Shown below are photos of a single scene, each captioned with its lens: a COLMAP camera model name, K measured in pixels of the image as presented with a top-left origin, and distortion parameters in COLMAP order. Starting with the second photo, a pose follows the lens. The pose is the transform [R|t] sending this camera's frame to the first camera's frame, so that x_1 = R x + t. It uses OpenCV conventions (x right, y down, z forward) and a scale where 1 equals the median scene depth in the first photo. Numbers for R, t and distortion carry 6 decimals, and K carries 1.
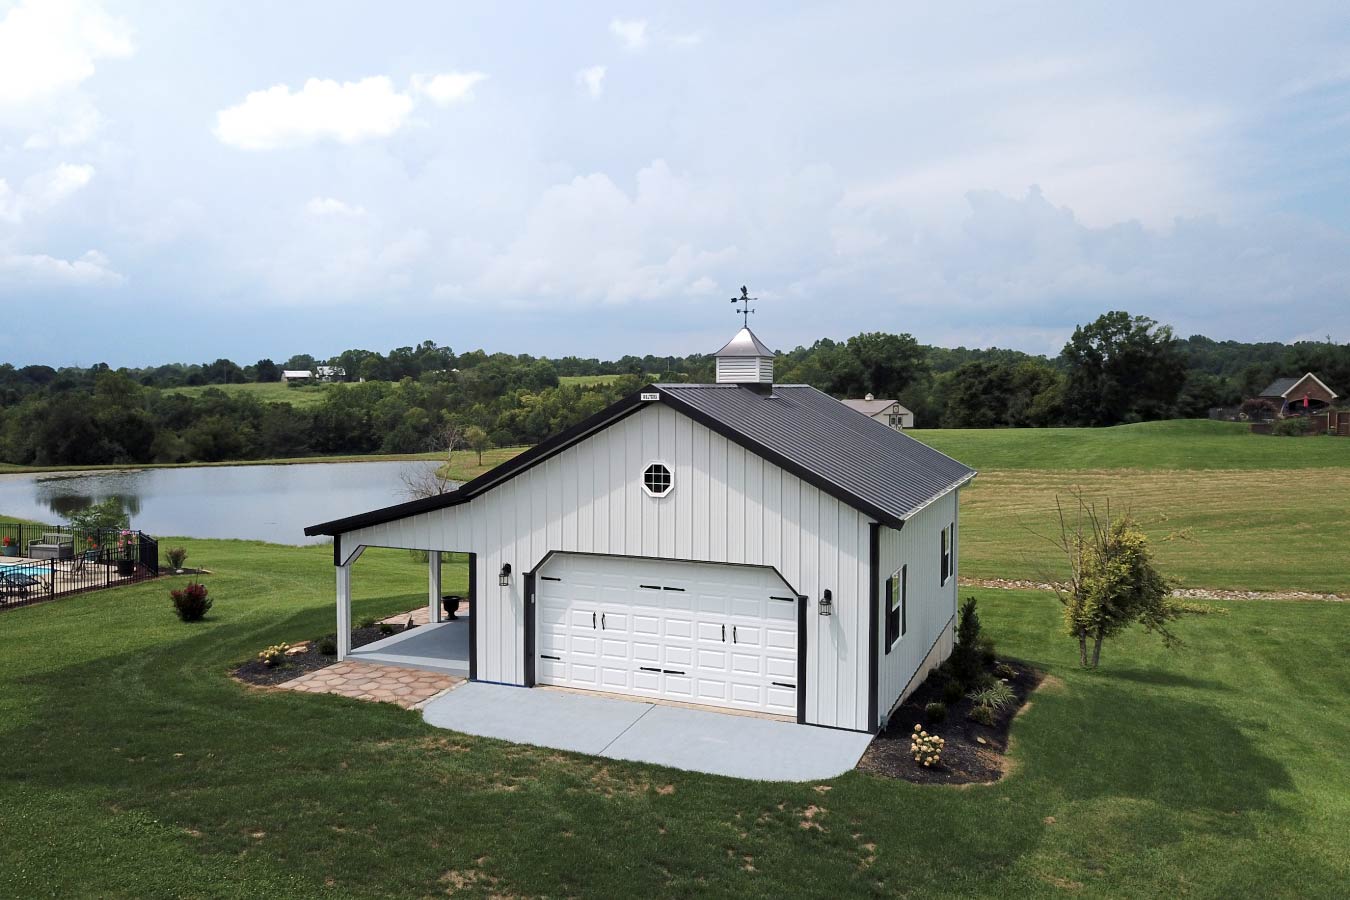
lens RADIAL K [[1041.3, 0, 660.4], [0, 1041.3, 449.8], [0, 0, 1]] dist [0.011260, -0.007026]
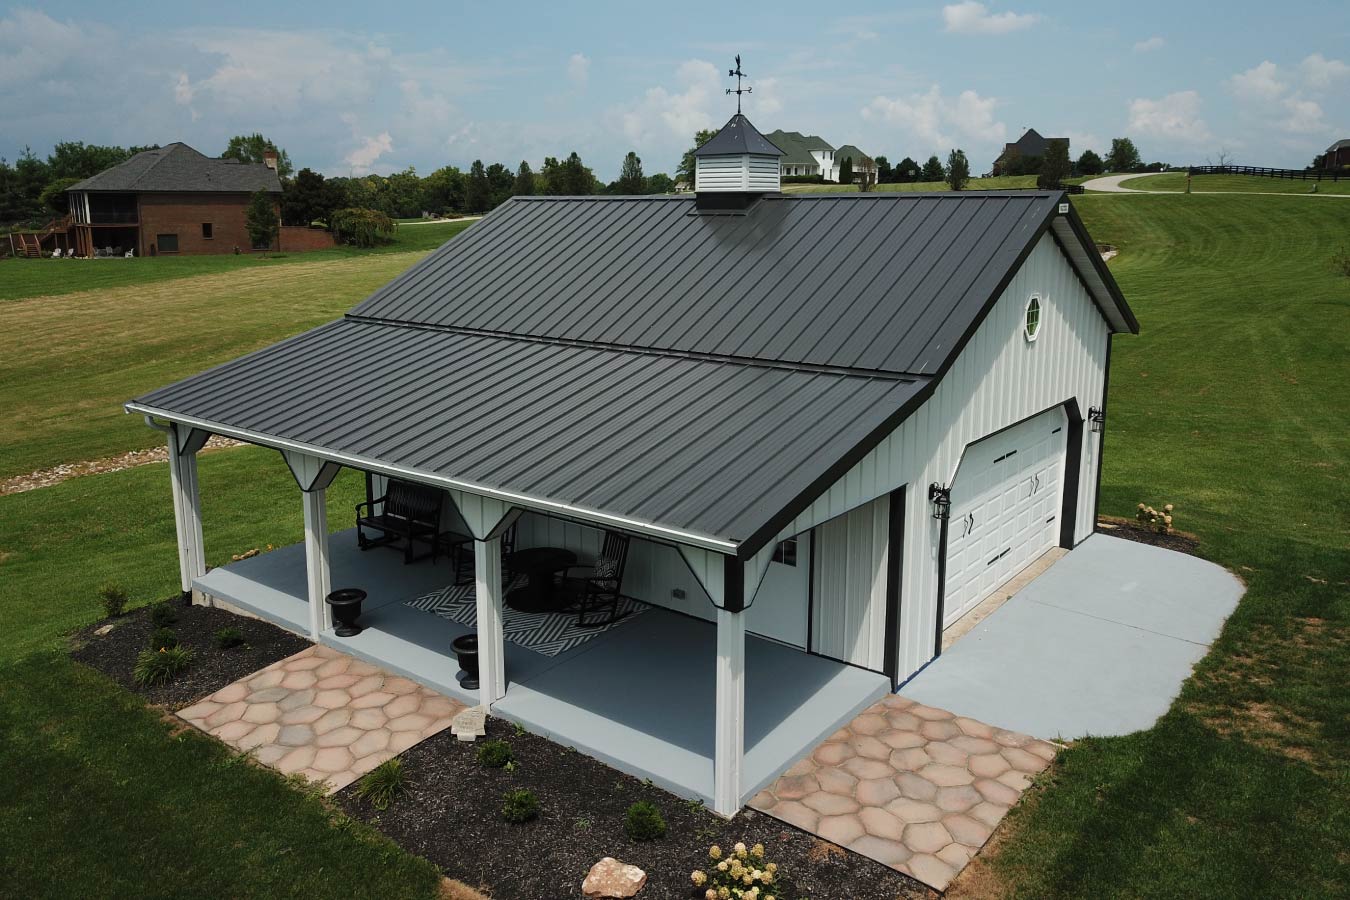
lens RADIAL K [[1016.7, 0, 675.0], [0, 1016.7, 450.0], [0, 0, 1]] dist [0.003490, 0.002933]
pose [[0.245963, -0.221411, 0.943652, -0.757956], [0.054295, 0.975179, 0.214656, -0.050593], [-0.967757, -0.001562, 0.251880, 1.000062]]
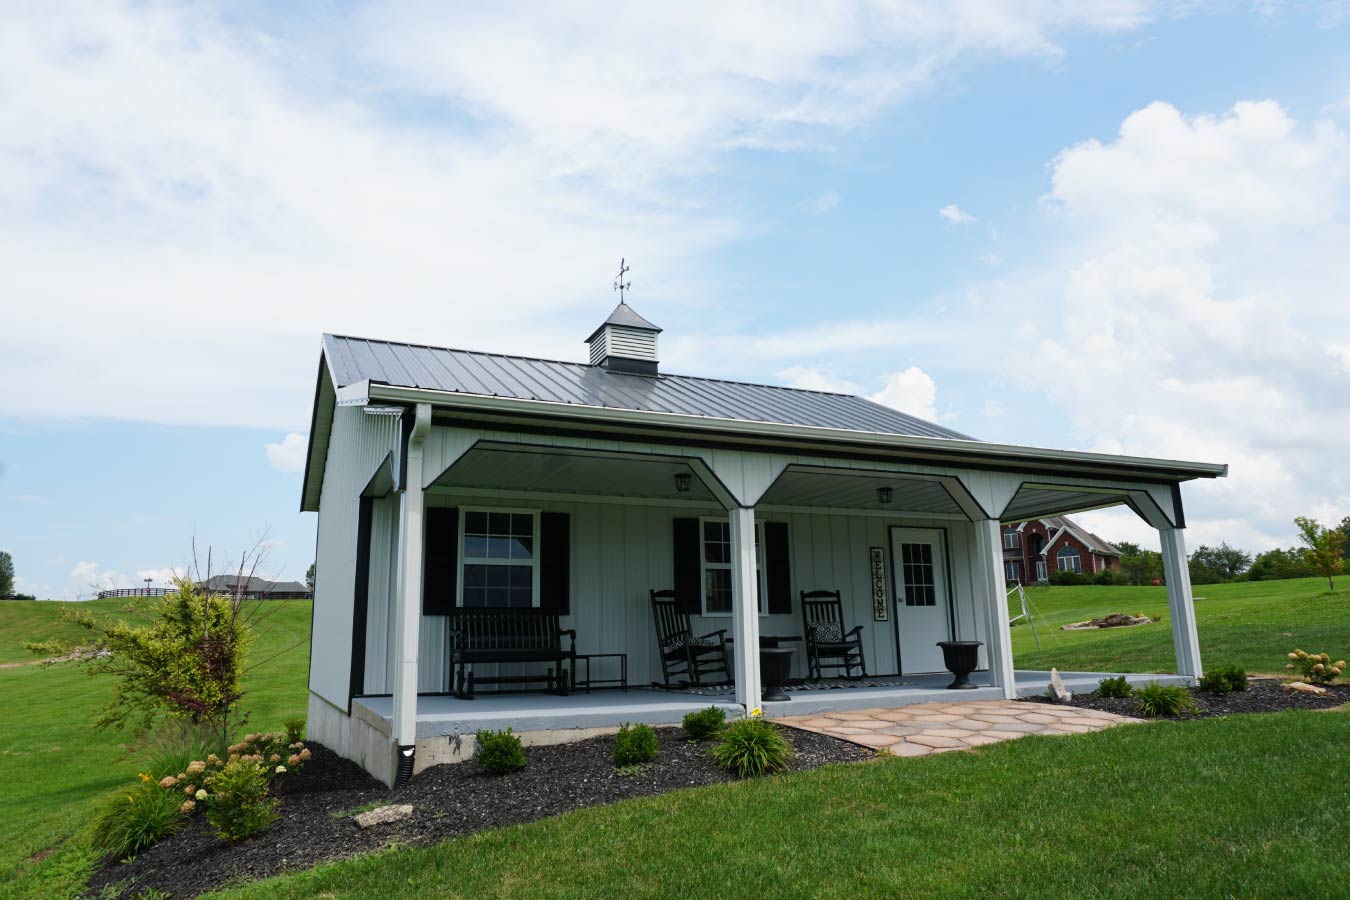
lens RADIAL K [[905.3, 0, 675.0], [0, 905.3, 450.0], [0, 0, 1]] dist [-0.050405, 0.040805]
pose [[-0.748431, 0.158314, 0.644040, -0.483782], [0.059602, 0.983218, -0.172426, 0.146460], [-0.660529, -0.090663, -0.745306, 1.741185]]
